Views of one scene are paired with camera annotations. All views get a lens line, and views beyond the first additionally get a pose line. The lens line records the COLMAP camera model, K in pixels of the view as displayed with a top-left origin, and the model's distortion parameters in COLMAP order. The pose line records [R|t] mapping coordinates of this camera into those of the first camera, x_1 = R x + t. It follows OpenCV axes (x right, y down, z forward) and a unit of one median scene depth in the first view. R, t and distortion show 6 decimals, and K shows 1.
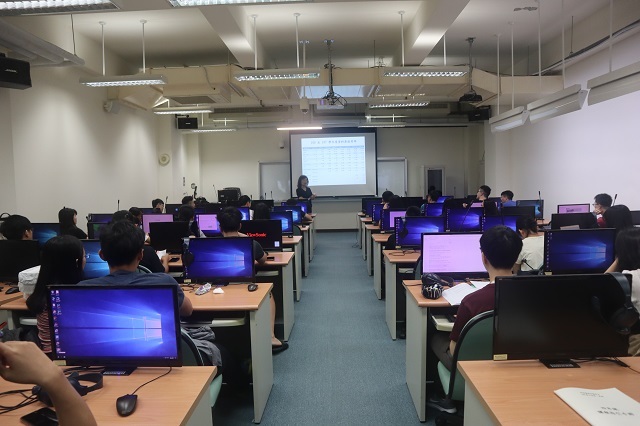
lens RADIAL K [[441.6, 0, 320.0], [0, 441.6, 213.0], [0, 0, 1]] dist [-0.142882, 0.091014]
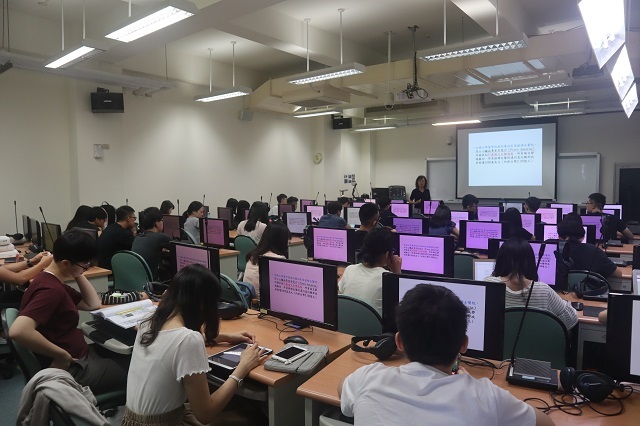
lens RADIAL K [[441.6, 0, 320.0], [0, 441.6, 213.0], [0, 0, 1]] dist [-0.142882, 0.091014]
pose [[0.797490, 0.055828, -0.600744, 0.511278], [-0.050747, 0.998388, 0.025415, -0.024412], [0.601194, 0.010217, 0.799038, 0.195858]]
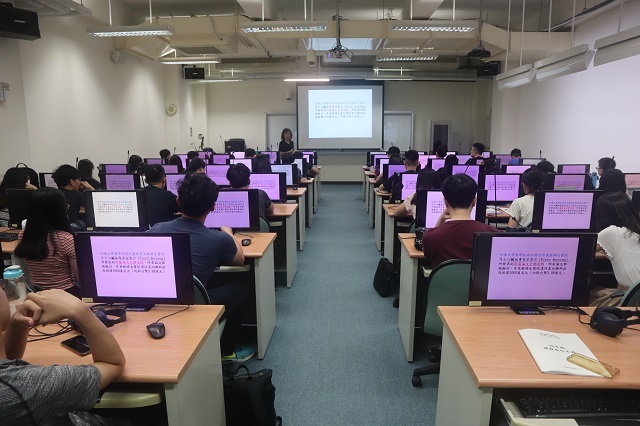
lens RADIAL K [[441.6, 0, 320.0], [0, 441.6, 213.0], [0, 0, 1]] dist [-0.142882, 0.091014]
pose [[0.999691, 0.021111, -0.013154, 0.005445], [-0.019536, 0.993727, 0.110110, -0.004177], [0.015396, -0.109819, 0.993832, -0.027407]]
